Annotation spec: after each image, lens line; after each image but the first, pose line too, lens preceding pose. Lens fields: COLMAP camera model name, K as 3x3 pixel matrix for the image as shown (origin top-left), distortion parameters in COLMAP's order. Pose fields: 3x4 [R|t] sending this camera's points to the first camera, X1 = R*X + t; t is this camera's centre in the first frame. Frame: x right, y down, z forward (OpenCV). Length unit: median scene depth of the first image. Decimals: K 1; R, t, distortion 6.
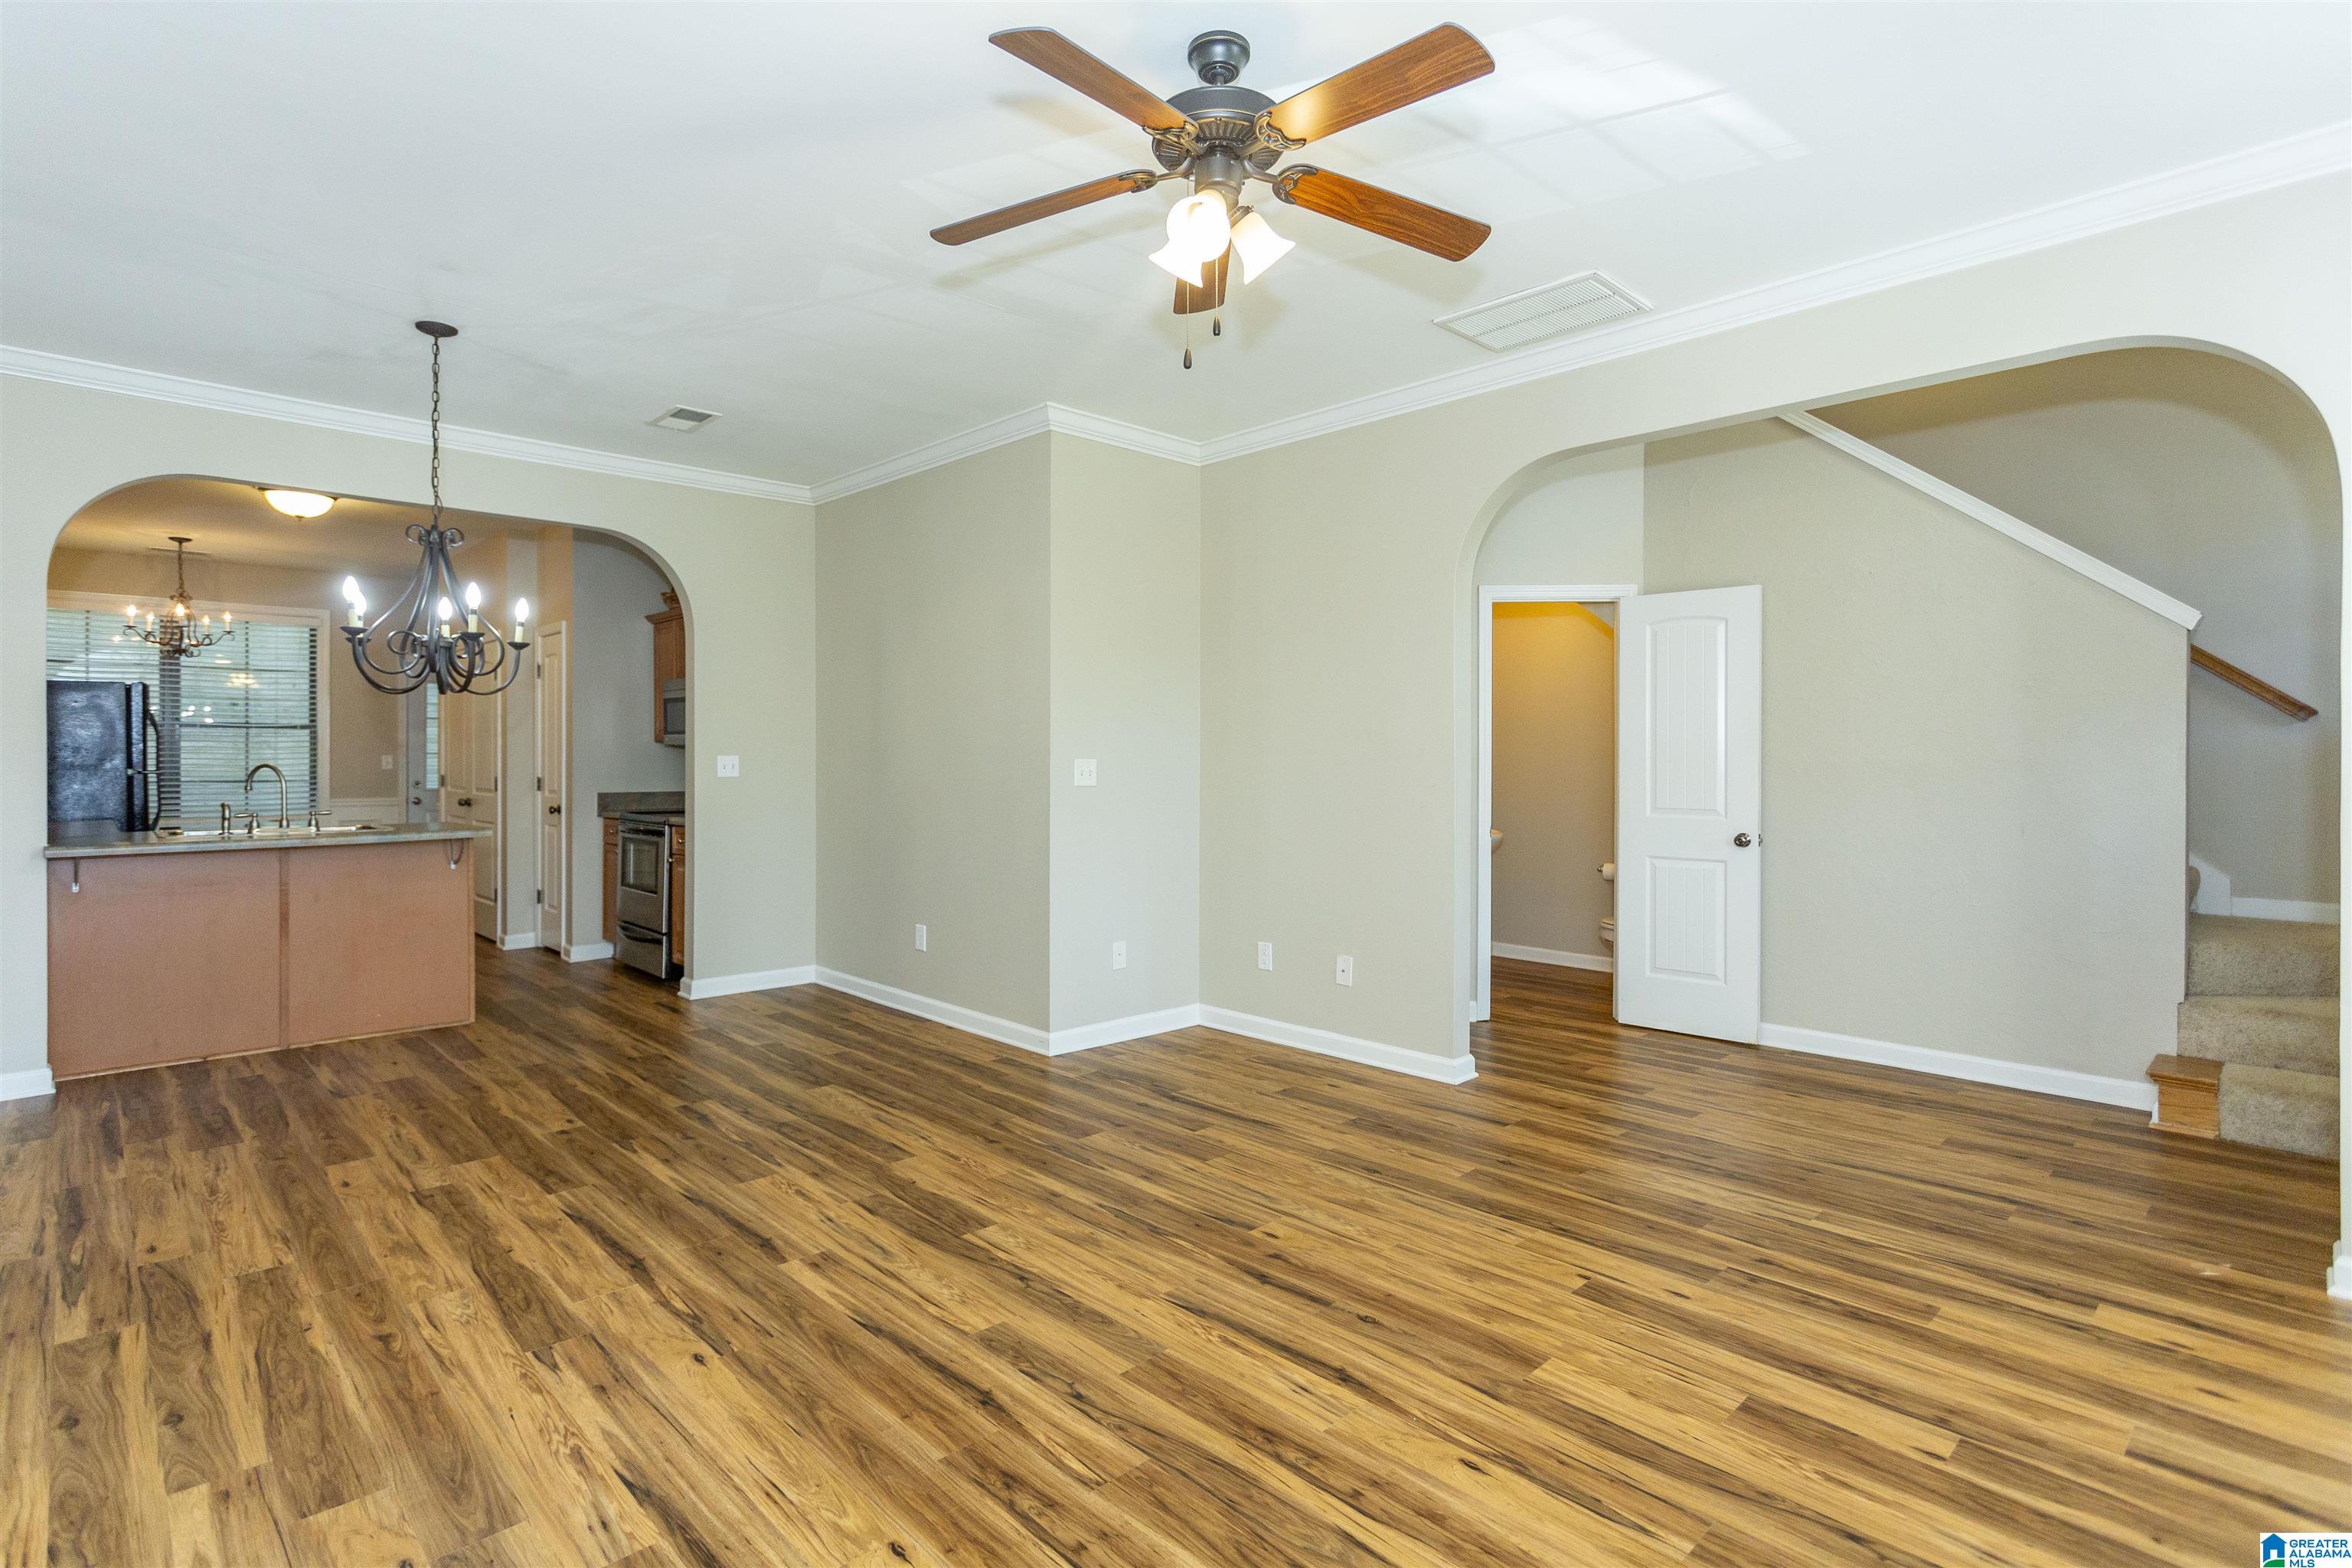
lens RADIAL K [[1159.9, 0, 1169.5], [0, 1159.9, 755.4], [0, 0, 1]] dist [-0.002372, -0.000166]
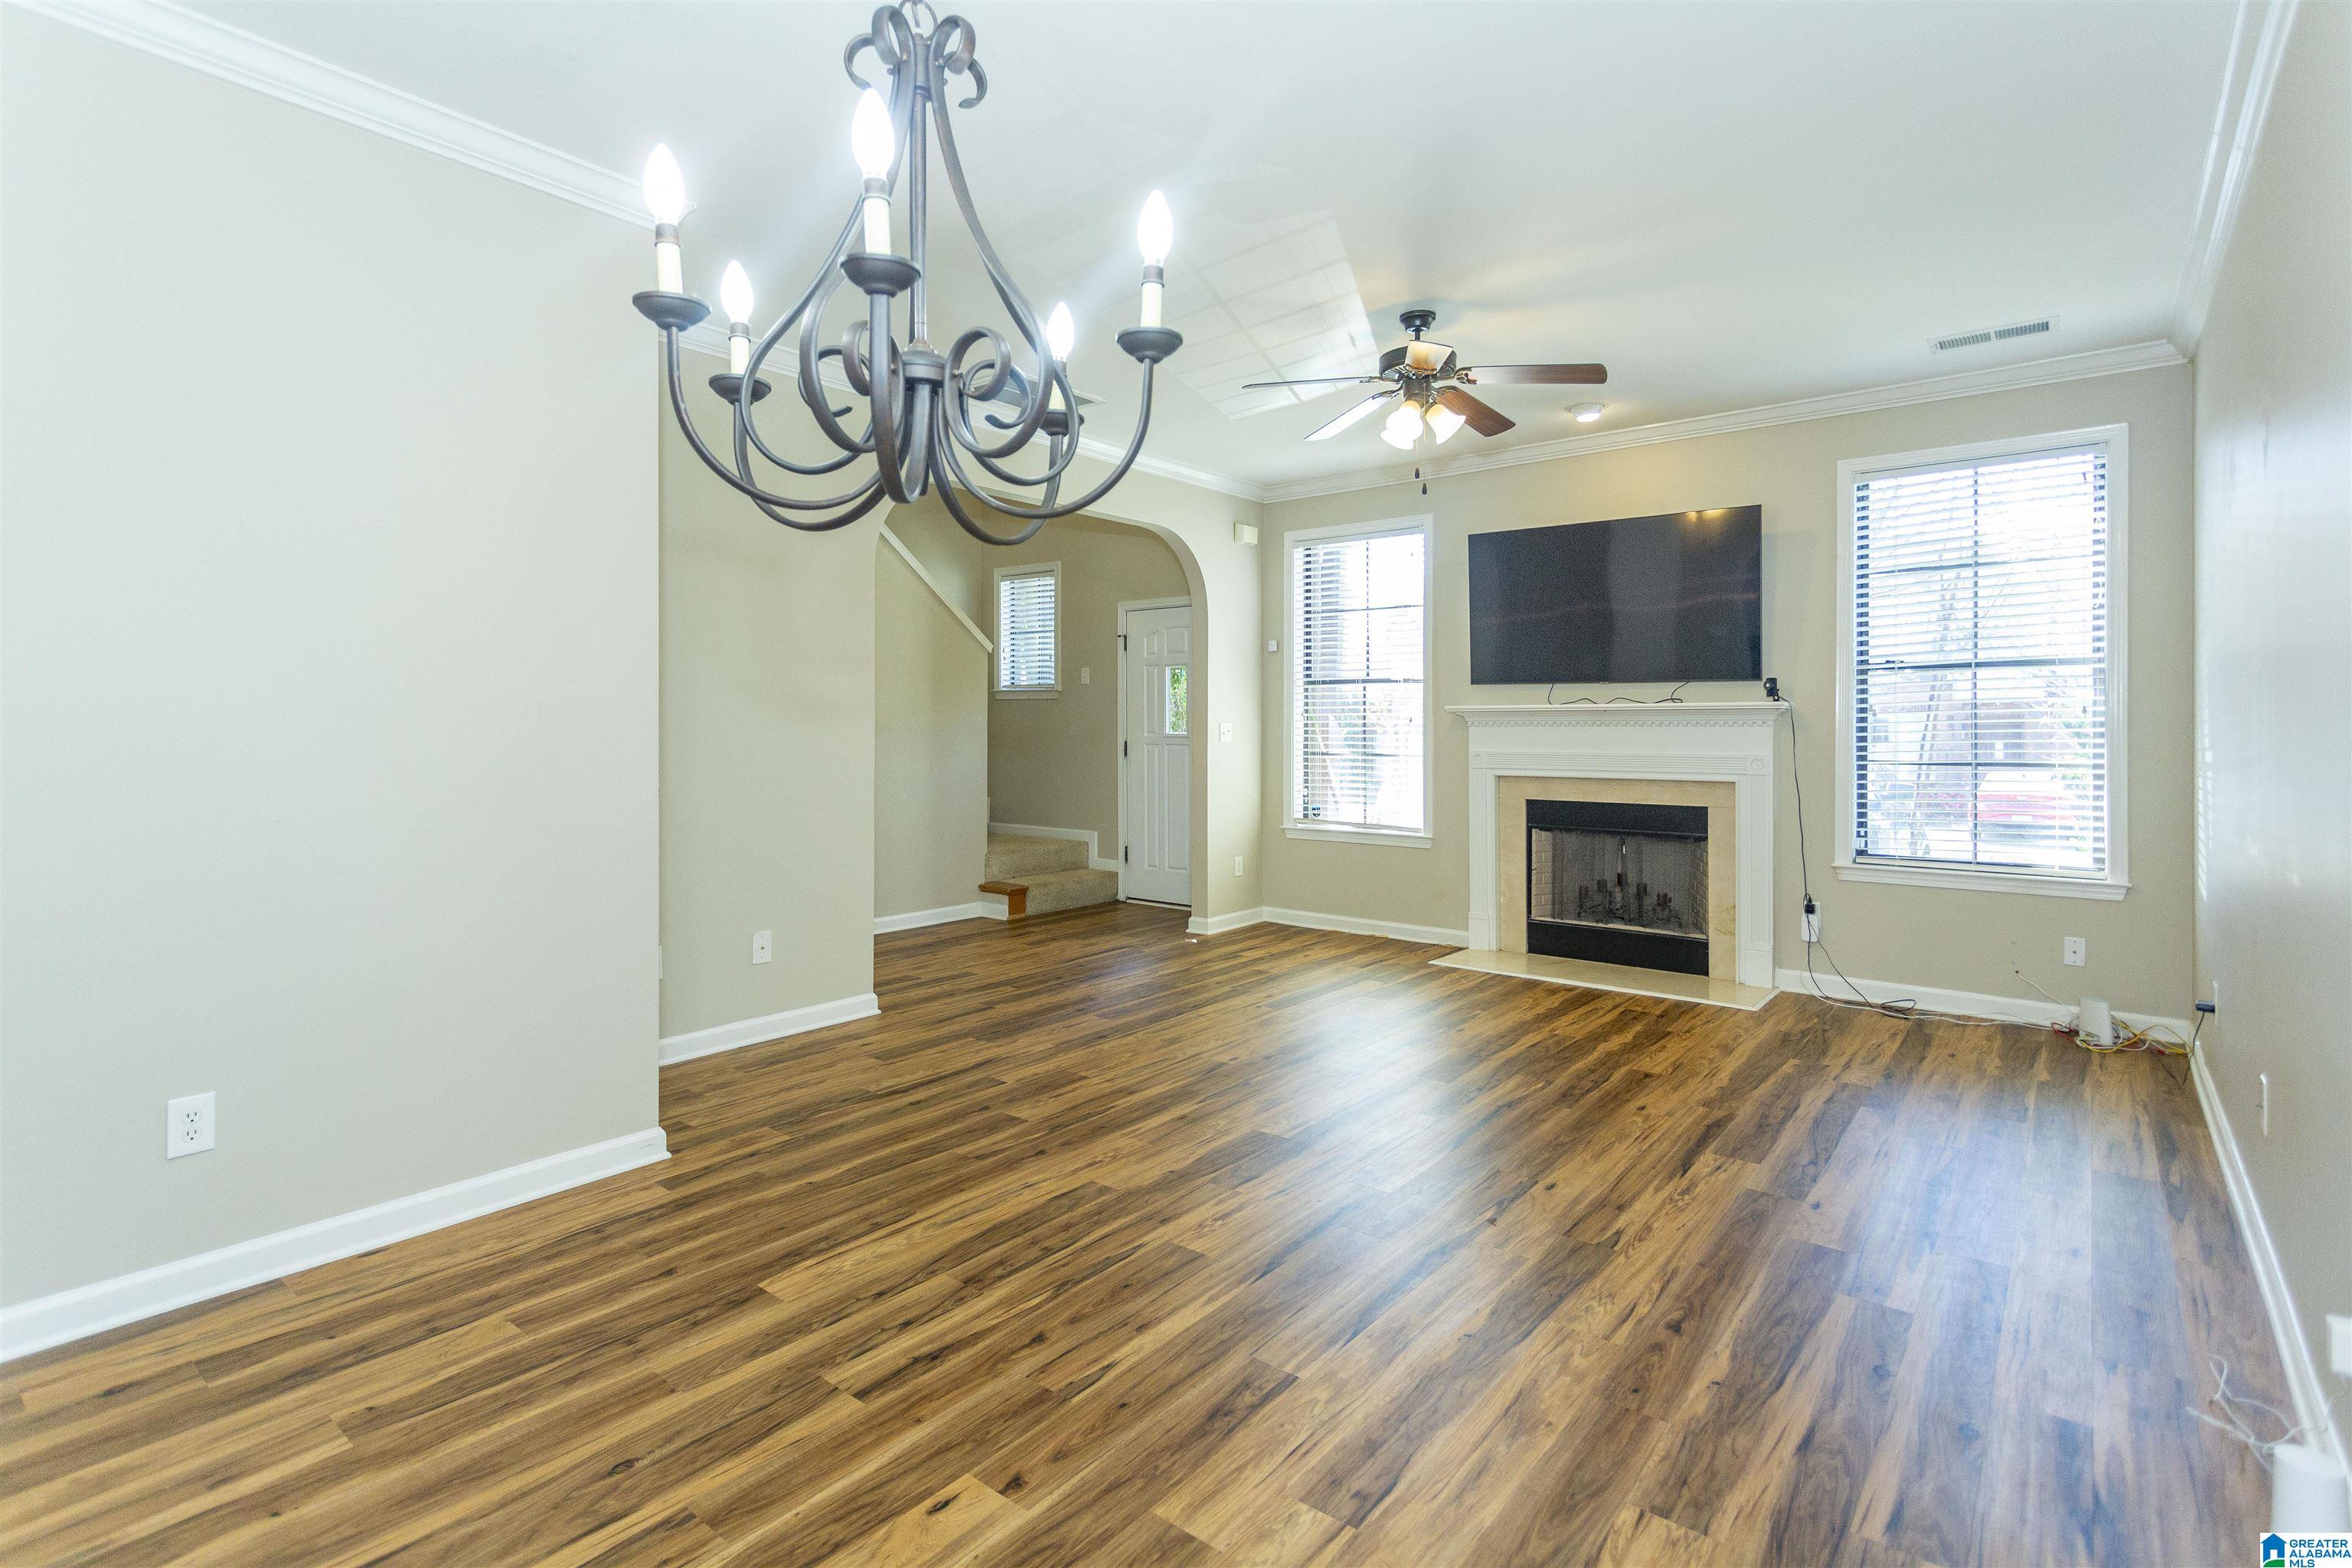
lens RADIAL K [[1125.8, 0, 1173.2], [0, 1125.8, 731.8], [0, 0, 1]] dist [0.001041, 0.000256]
pose [[-0.130332, -0.008978, 0.991430, -1.159405], [-0.001700, 0.999960, 0.008832, 0.003307], [-0.991469, -0.000534, -0.130342, 1.152792]]
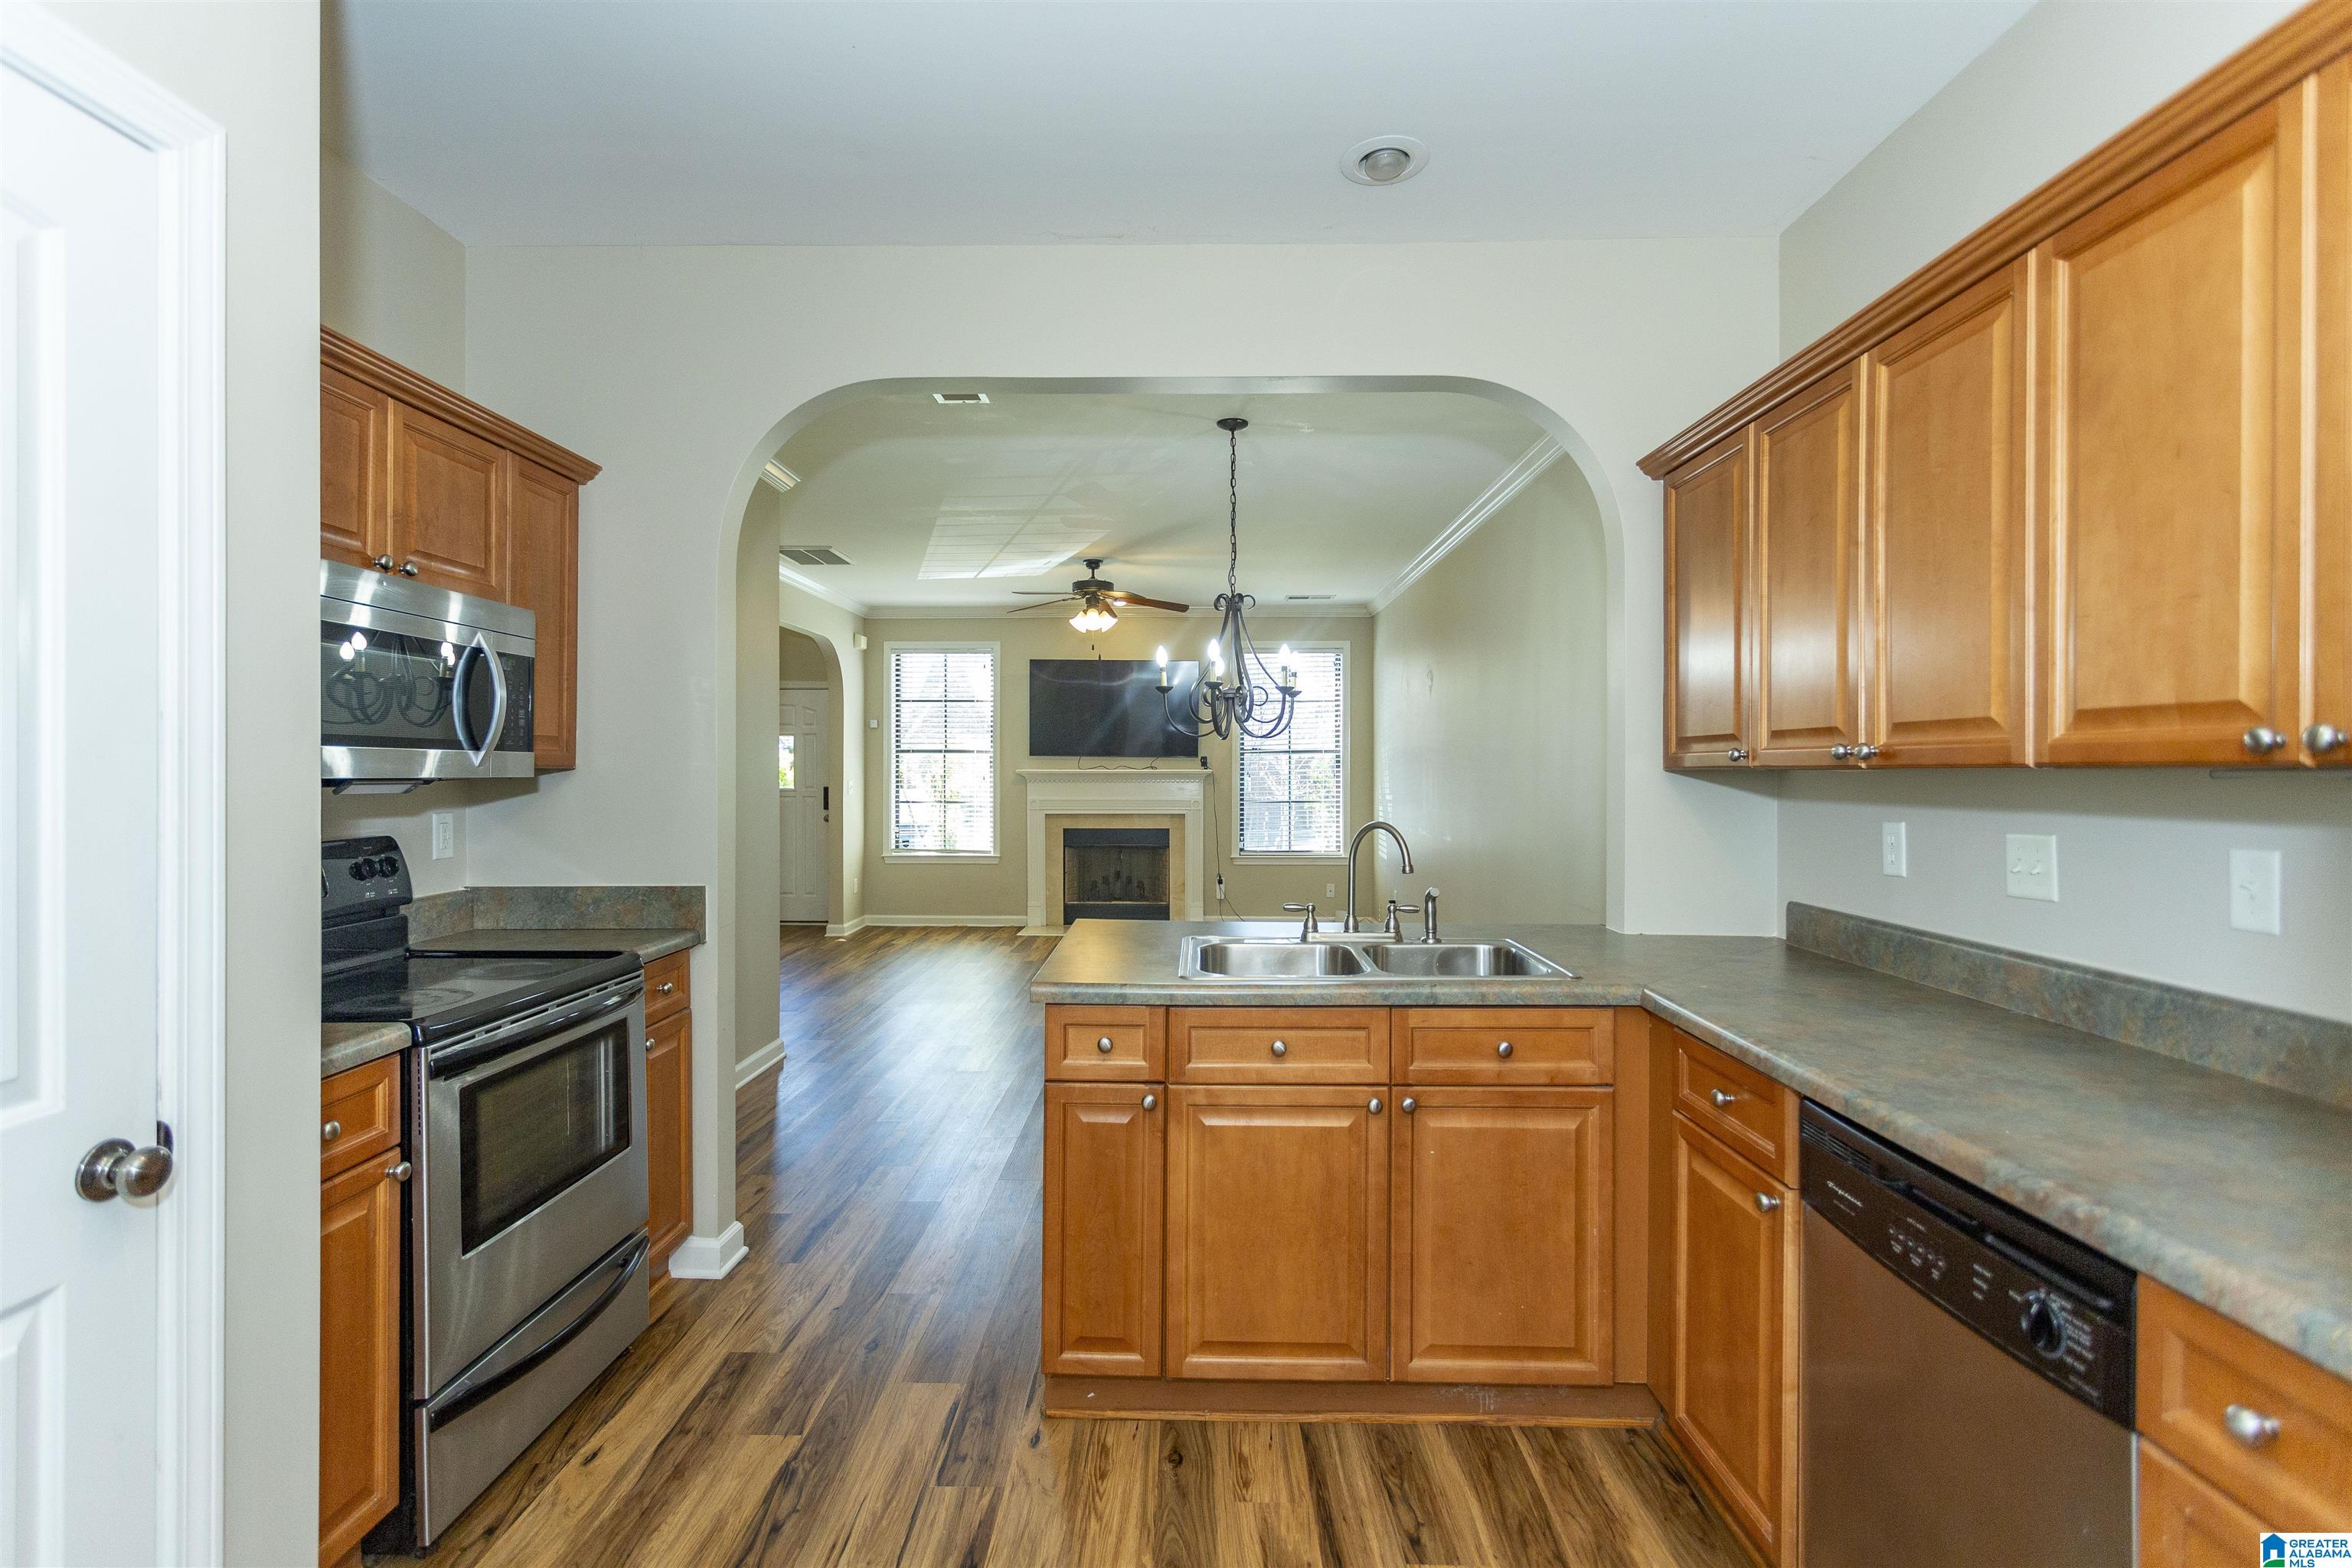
lens RADIAL K [[1105.8, 0, 1154.1], [0, 1105.8, 774.3], [0, 0, 1]] dist [0.018183, -0.000097]
pose [[-0.702187, -0.004245, 0.711980, -1.619741], [-0.004015, 0.999990, 0.002002, -0.018726], [-0.711982, -0.001453, -0.702197, 2.184694]]
